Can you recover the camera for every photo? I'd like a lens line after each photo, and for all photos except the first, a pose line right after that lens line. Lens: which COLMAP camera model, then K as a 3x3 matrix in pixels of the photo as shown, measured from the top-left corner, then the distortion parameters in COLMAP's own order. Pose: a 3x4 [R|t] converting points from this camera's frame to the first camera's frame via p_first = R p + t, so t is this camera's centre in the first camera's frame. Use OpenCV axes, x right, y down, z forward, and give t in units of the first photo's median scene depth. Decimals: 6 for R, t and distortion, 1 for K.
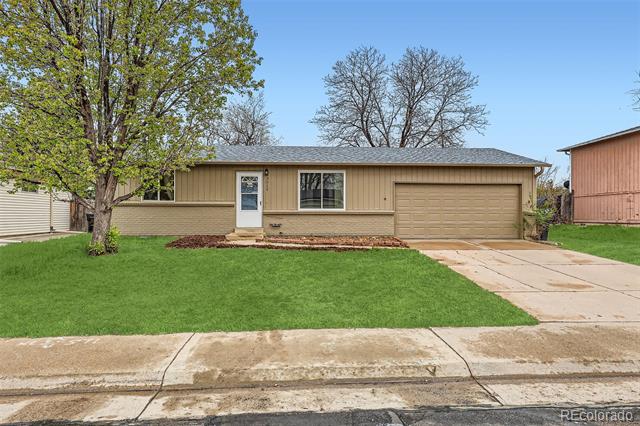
lens RADIAL K [[364.1, 0, 320.0], [0, 364.1, 213.0], [0, 0, 1]] dist [-0.002591, -0.000315]
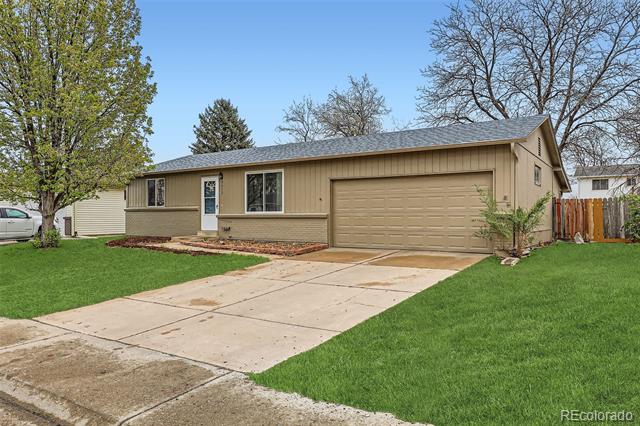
lens RADIAL K [[436.4, 0, 320.0], [0, 436.4, 213.0], [0, 0, 1]] dist [0.001952, 0.000113]
pose [[0.815008, -0.009226, -0.579377, 0.769571], [0.008198, 0.999957, -0.004391, -0.002273], [0.579392, -0.001171, 0.815048, 0.174678]]
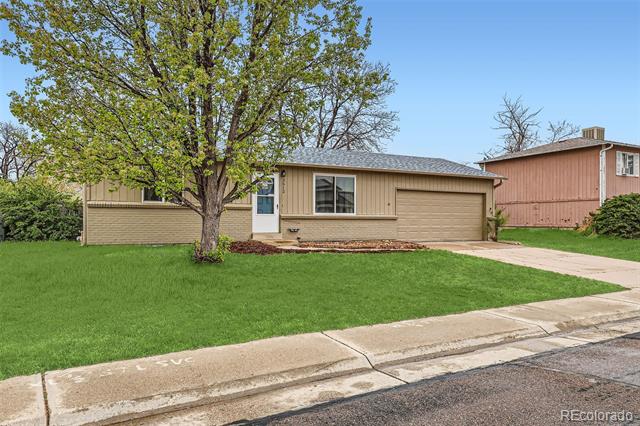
lens RADIAL K [[436.4, 0, 320.0], [0, 436.4, 213.0], [0, 0, 1]] dist [0.001952, 0.000113]
pose [[0.911763, 0.008727, 0.410624, -0.517317], [-0.005363, 0.999942, -0.009344, -0.000831], [-0.410682, 0.006317, 0.911757, -0.057567]]
